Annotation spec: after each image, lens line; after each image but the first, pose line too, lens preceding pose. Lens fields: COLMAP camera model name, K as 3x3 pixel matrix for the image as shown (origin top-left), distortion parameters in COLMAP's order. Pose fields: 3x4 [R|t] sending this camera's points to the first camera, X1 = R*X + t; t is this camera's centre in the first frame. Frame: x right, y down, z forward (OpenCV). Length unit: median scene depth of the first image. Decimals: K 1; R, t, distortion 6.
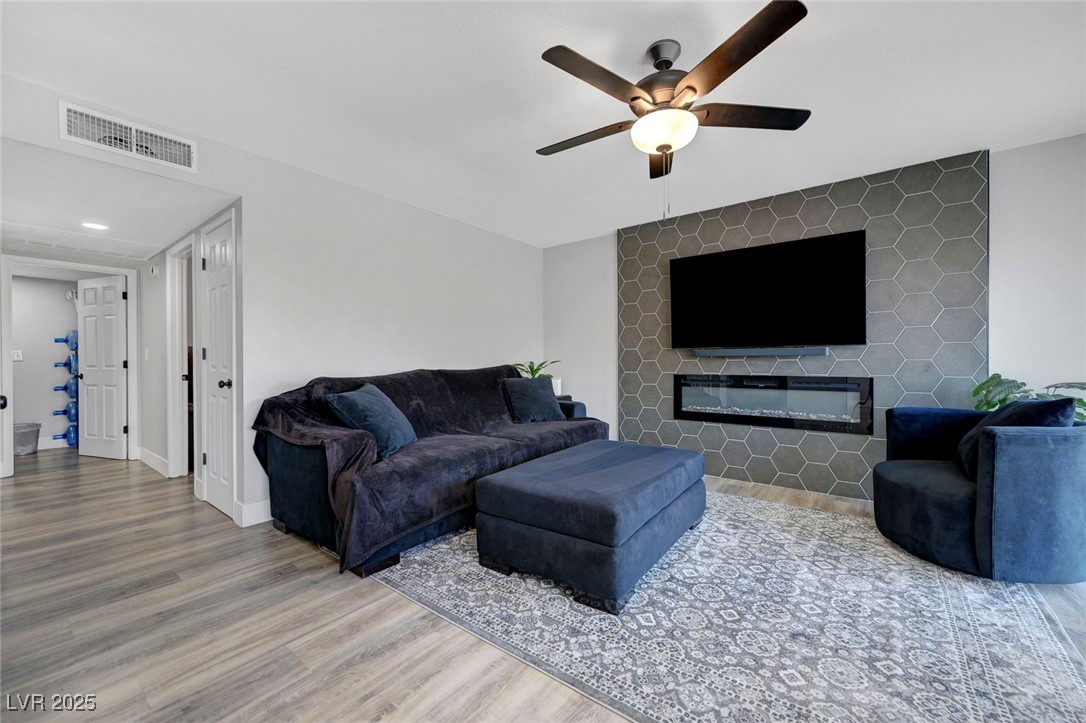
lens RADIAL K [[435.4, 0, 541.0], [0, 435.4, 363.2], [0, 0, 1]] dist [0.009014, 0.000053]
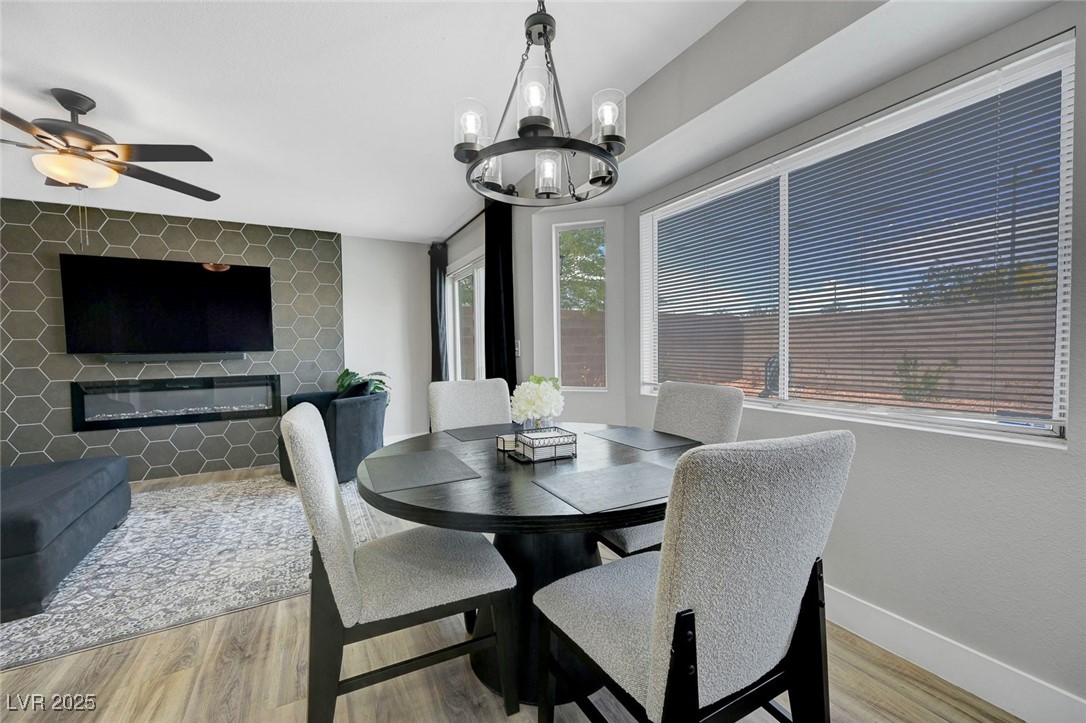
lens RADIAL K [[427.5, 0, 550.1], [0, 427.5, 361.1], [0, 0, 1]] dist [0.001212, -0.000402]
pose [[0.380454, -0.030020, 0.924313, -0.240502], [0.020521, 0.999501, 0.024016, -0.035873], [-0.924572, 0.009831, 0.380880, -0.446712]]
